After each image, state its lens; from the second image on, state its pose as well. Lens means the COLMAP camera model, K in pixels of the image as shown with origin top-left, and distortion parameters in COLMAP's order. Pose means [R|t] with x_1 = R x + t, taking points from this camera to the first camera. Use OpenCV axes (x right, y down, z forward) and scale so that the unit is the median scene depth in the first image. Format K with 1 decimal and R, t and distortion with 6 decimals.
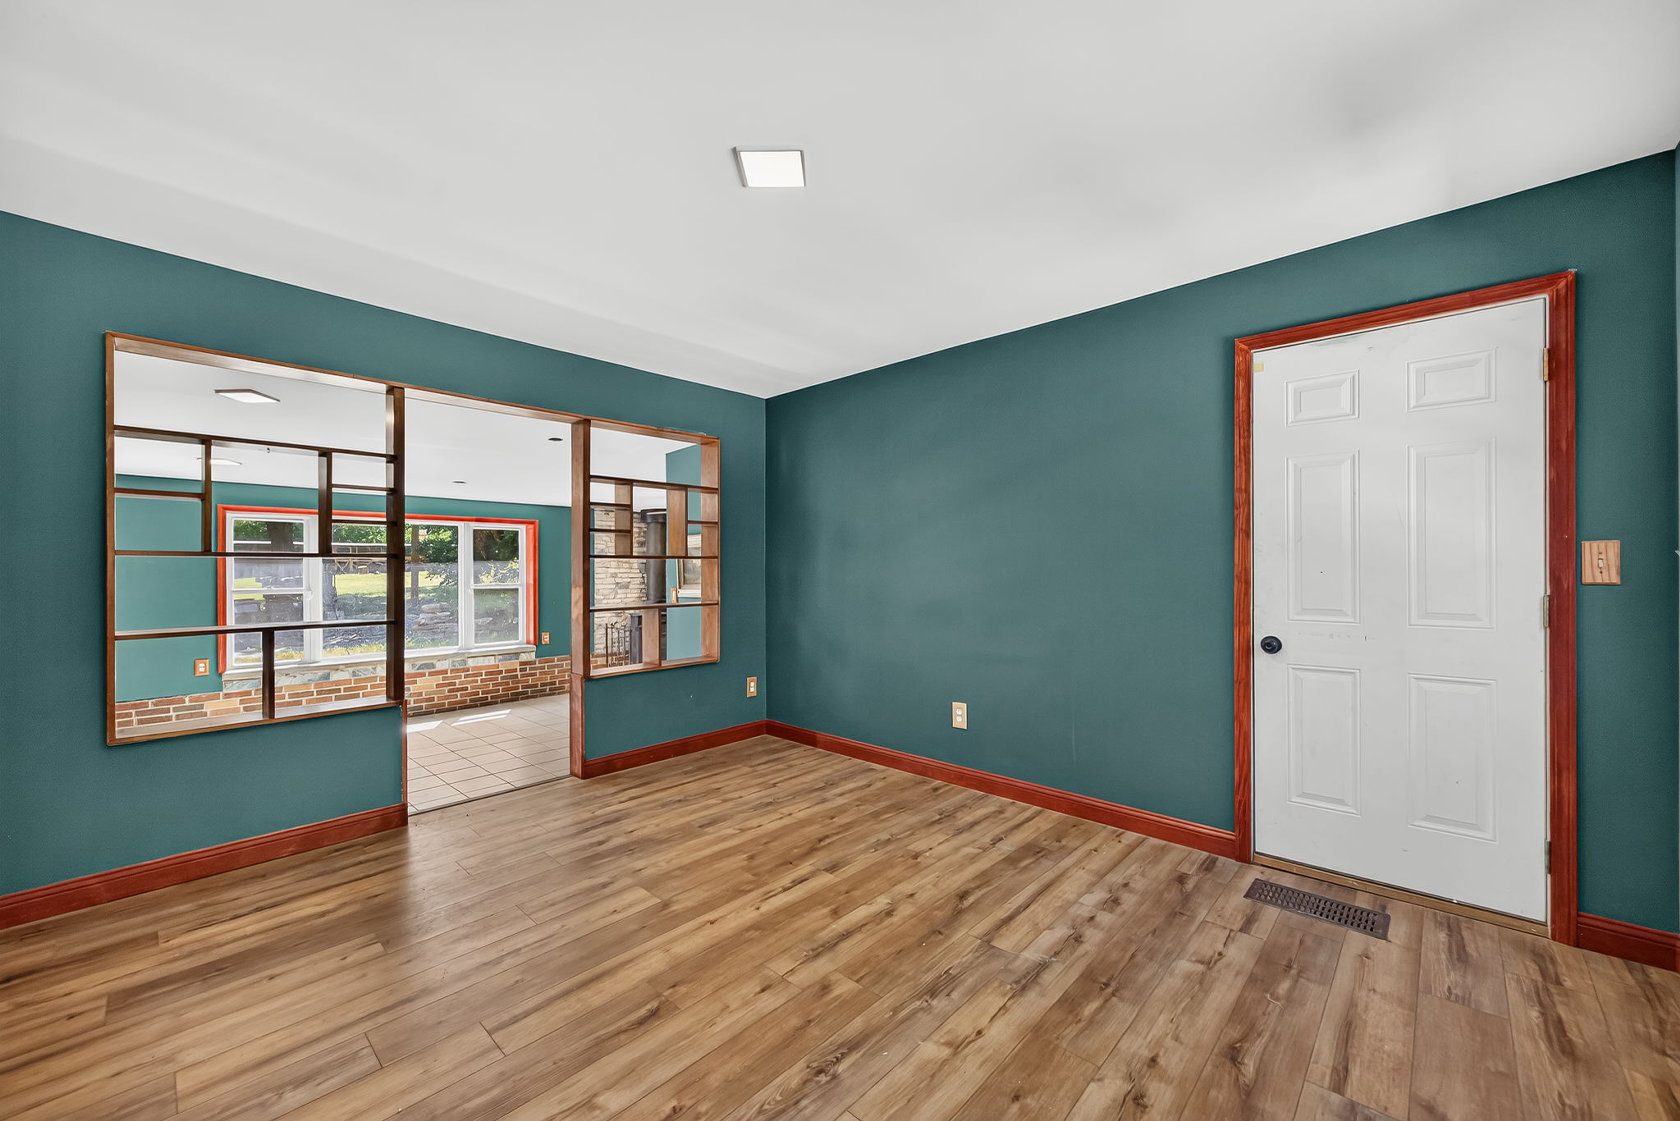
lens RADIAL K [[655.9, 0, 839.6], [0, 655.9, 565.6], [0, 0, 1]] dist [0.007494, -0.001479]
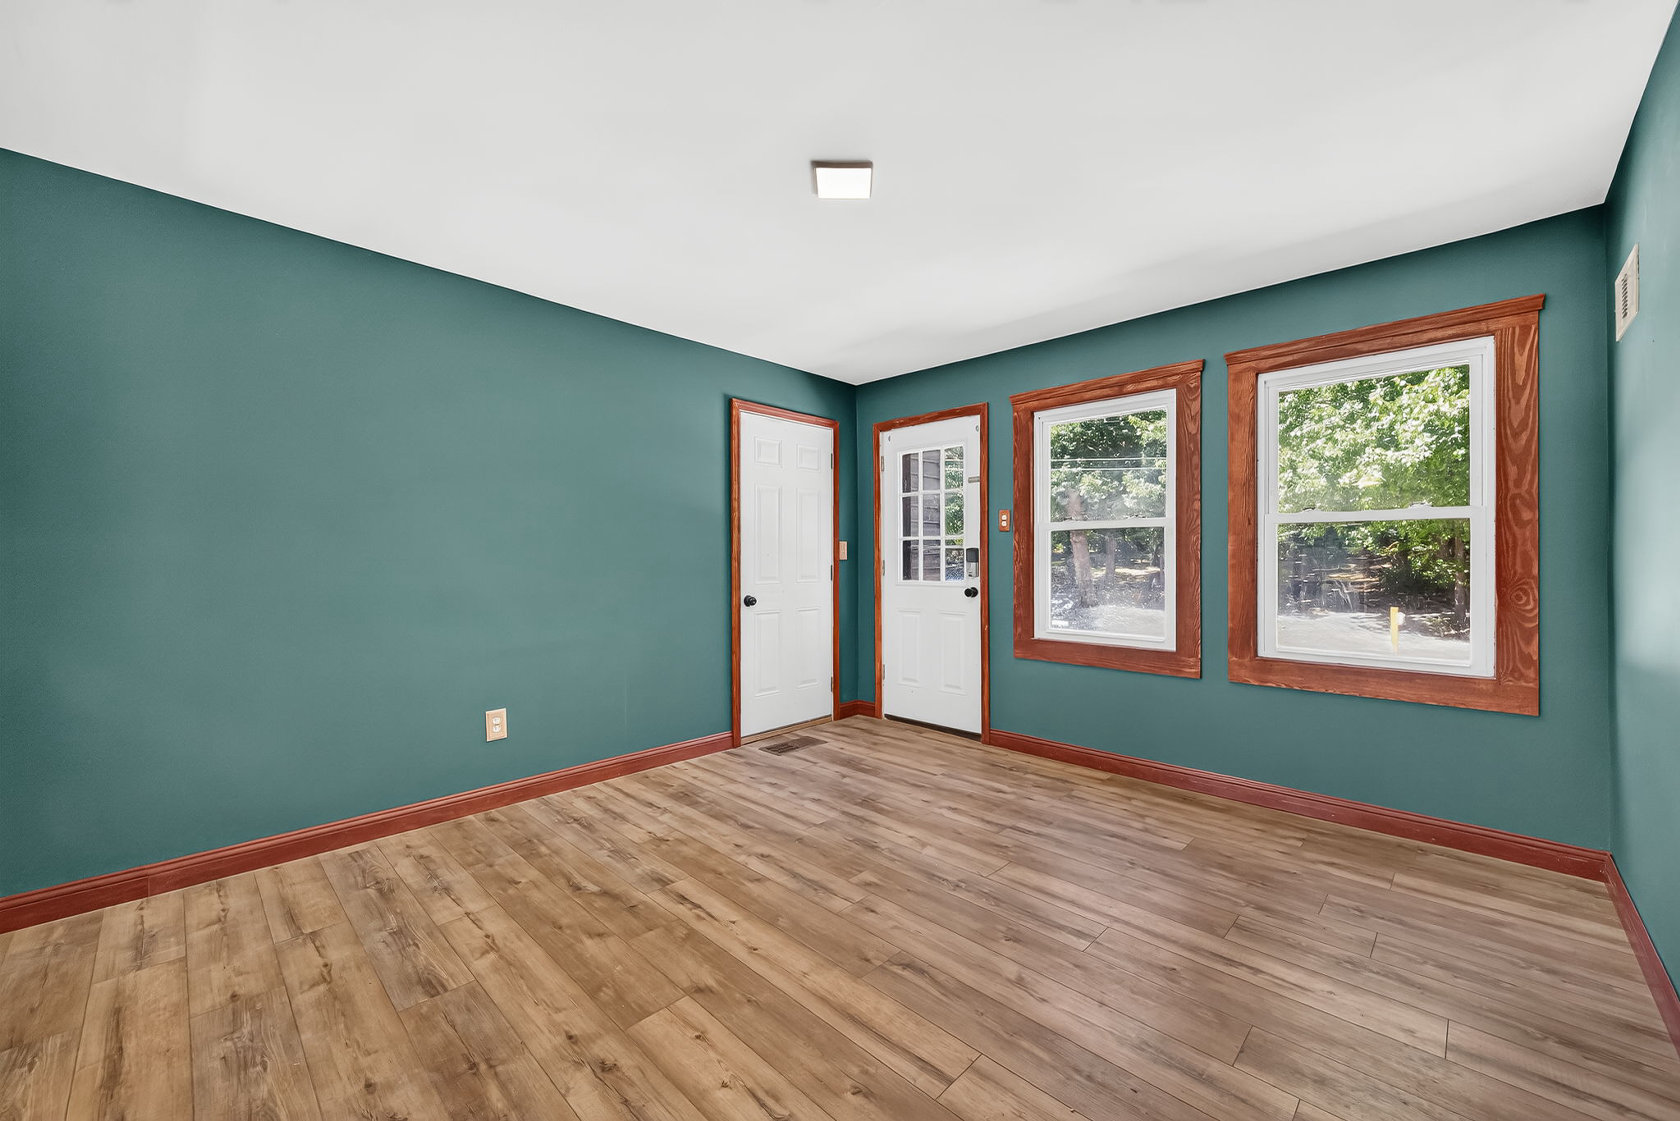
lens RADIAL K [[655.9, 0, 847.4], [0, 655.9, 563.1], [0, 0, 1]] dist [0.007494, -0.001479]
pose [[0.020796, -0.003174, 0.999779, -0.901404], [0.003530, 0.999989, 0.003101, 0.025217], [-0.999778, 0.003465, 0.020807, 0.728439]]
